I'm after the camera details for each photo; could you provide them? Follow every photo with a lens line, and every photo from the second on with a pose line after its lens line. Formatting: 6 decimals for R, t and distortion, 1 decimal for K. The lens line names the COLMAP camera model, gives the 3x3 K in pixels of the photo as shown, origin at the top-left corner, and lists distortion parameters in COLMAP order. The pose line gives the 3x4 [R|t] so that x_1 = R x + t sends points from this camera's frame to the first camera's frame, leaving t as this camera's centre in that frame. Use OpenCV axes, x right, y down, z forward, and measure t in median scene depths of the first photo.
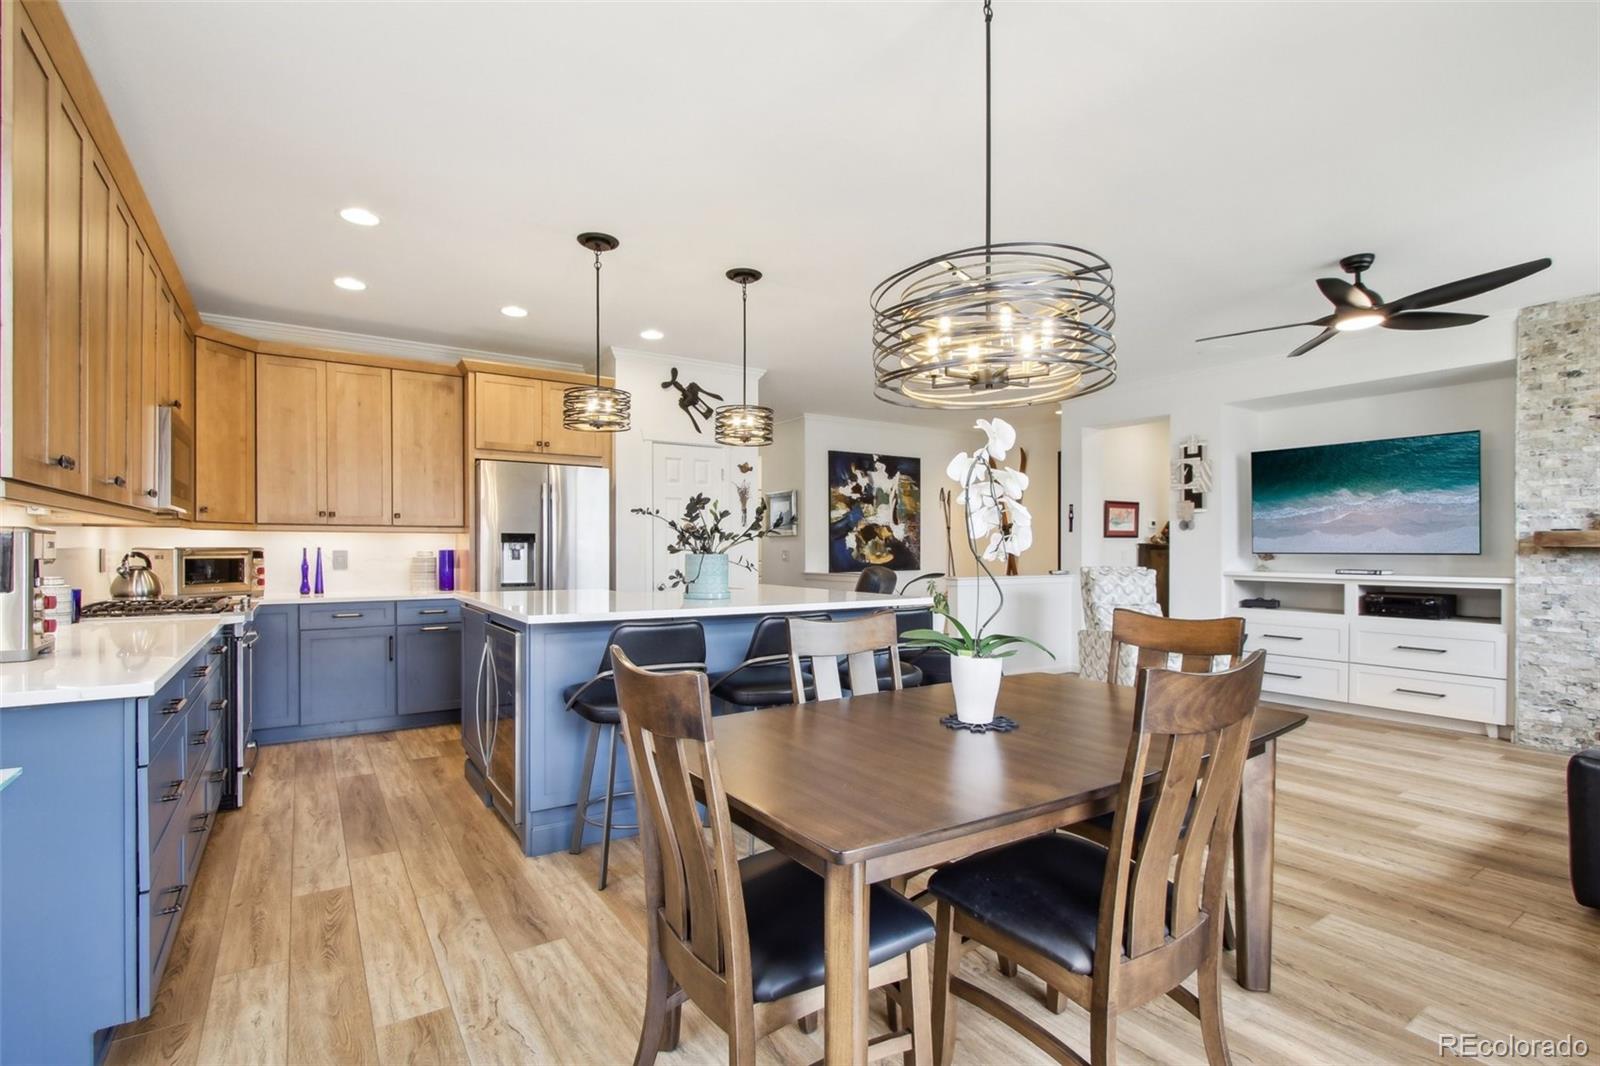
lens RADIAL K [[742.0, 0, 792.8], [0, 742.0, 546.4], [0, 0, 1]] dist [-0.002128, 0.000129]
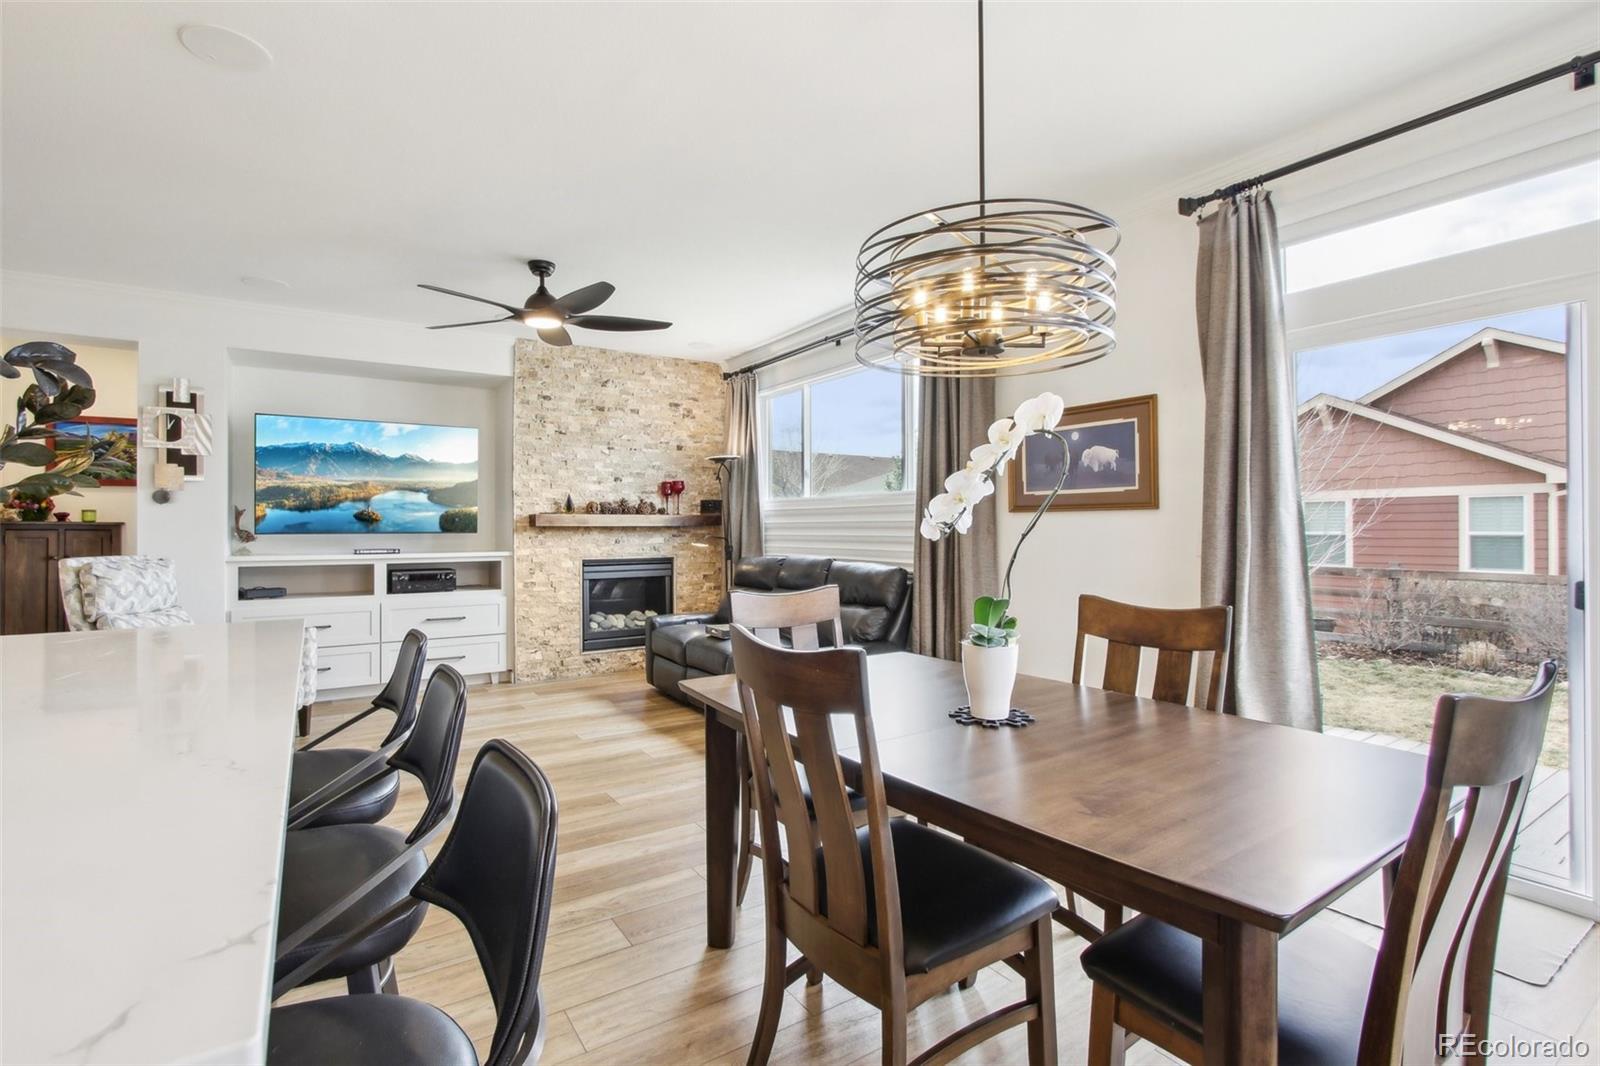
lens RADIAL K [[742.0, 0, 792.6], [0, 742.0, 521.1], [0, 0, 1]] dist [-0.002128, 0.000129]
pose [[0.022910, 0.007561, 0.999709, -0.273829], [-0.000354, 0.999971, -0.007554, 0.001231], [-0.999737, -0.000180, 0.022912, 0.506616]]
